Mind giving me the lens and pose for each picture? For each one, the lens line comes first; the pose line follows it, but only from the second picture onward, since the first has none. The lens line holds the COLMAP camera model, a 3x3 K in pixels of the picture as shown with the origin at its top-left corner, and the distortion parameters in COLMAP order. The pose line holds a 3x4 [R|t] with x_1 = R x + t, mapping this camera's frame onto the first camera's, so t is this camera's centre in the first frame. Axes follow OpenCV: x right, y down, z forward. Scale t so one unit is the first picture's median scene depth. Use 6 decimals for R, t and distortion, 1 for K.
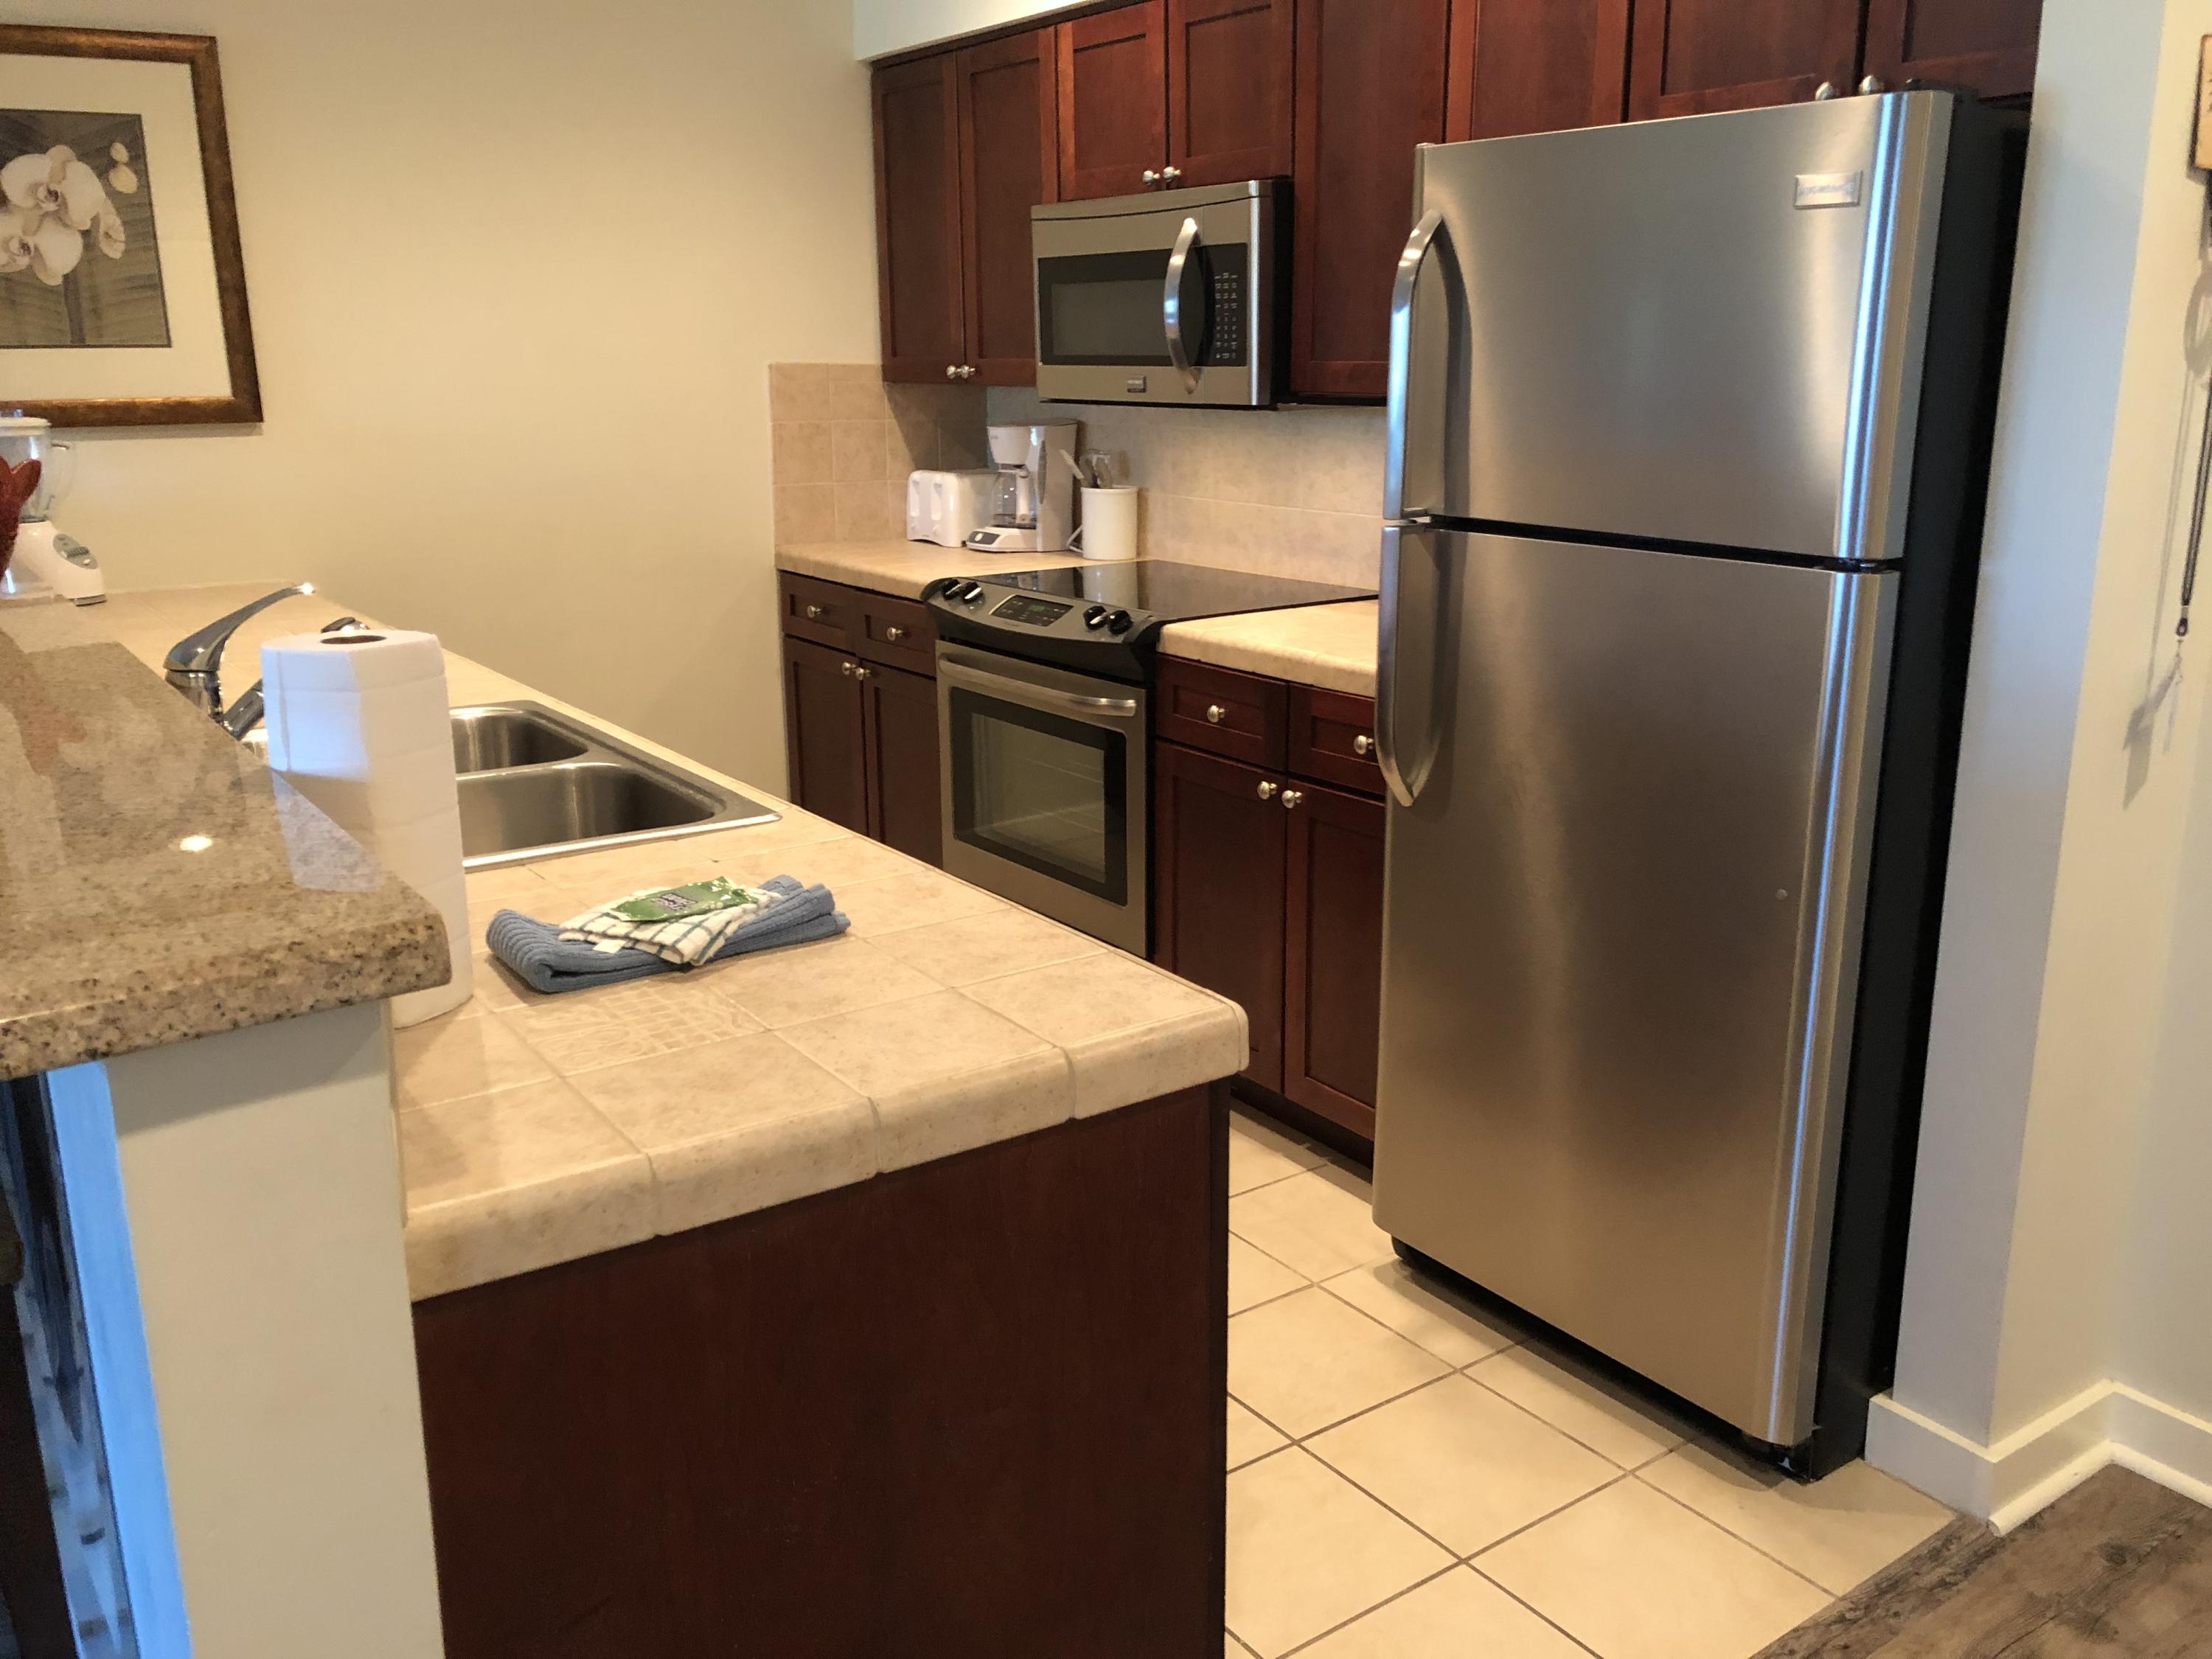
lens RADIAL K [[1897.1, 0, 1112.1], [0, 1897.1, 822.2], [0, 0, 1]] dist [-0.013191, -0.006465]
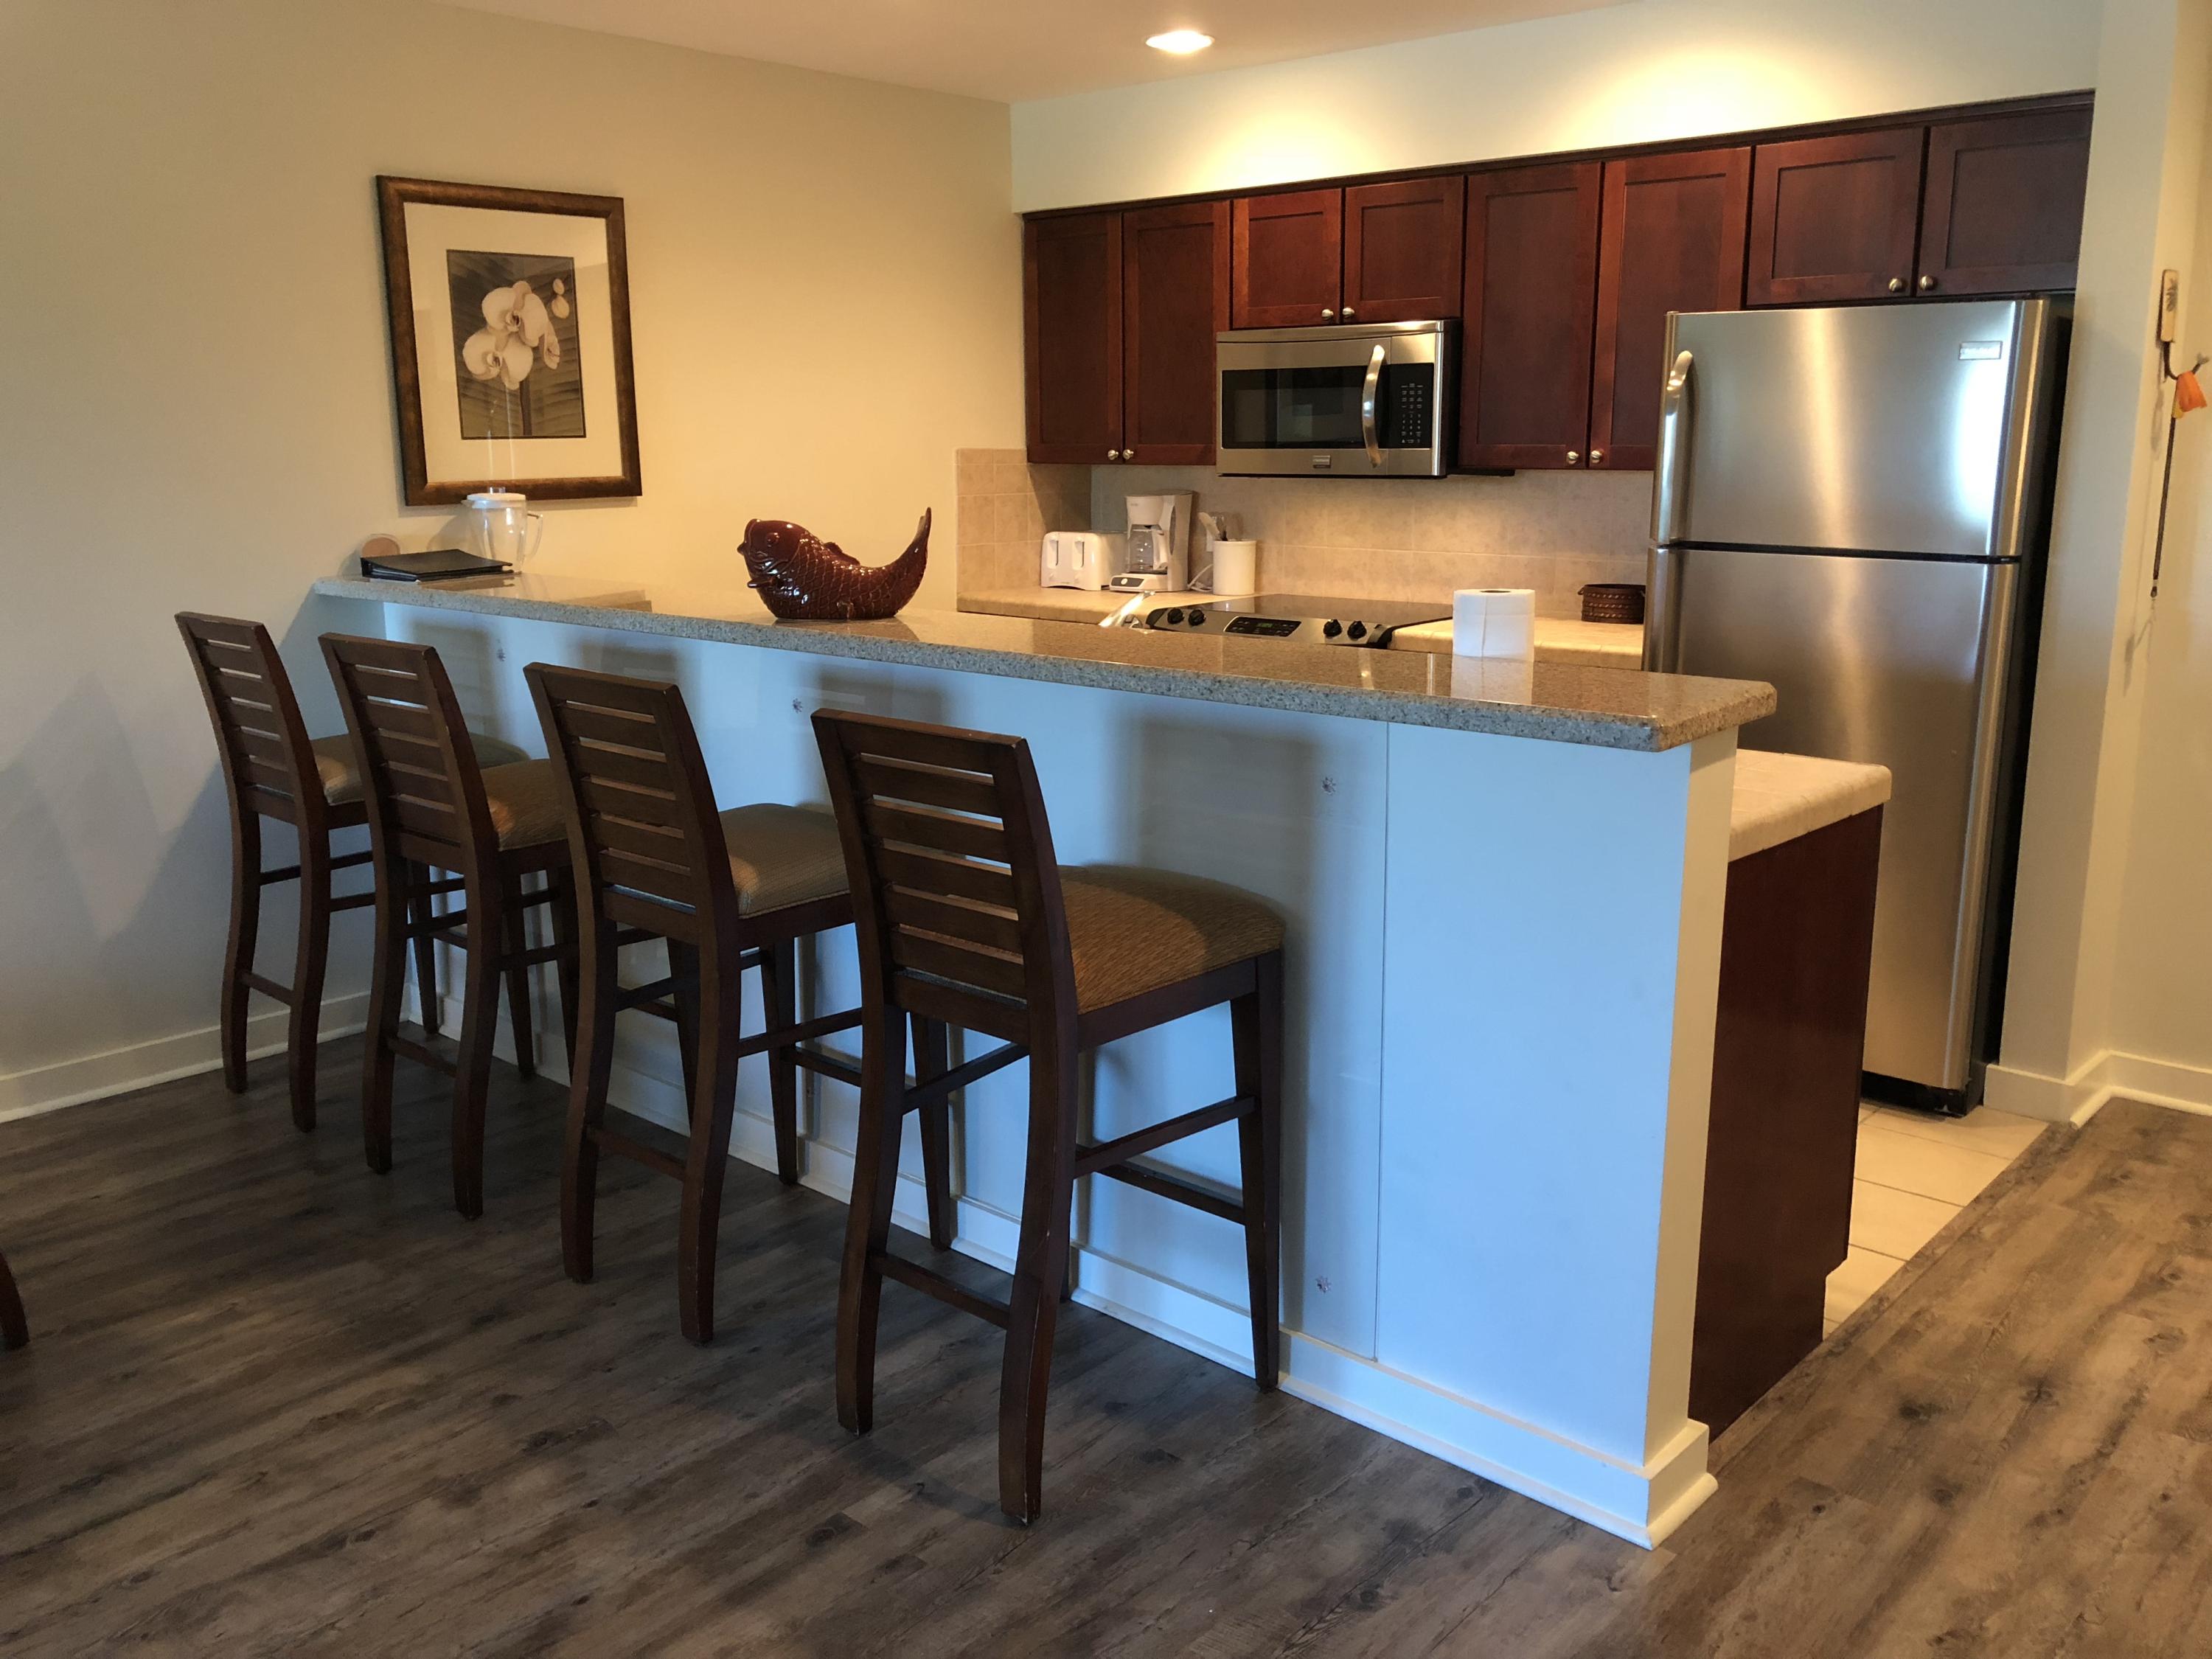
lens RADIAL K [[1836.8, 0, 1106.0], [0, 1836.8, 829.5], [0, 0, 1]] dist [-0.008018, -0.009037]
pose [[0.978819, -0.047805, 0.199066, -0.426437], [0.054110, 0.998187, -0.026350, 0.064110], [-0.197446, 0.036563, 0.979632, -0.274492]]
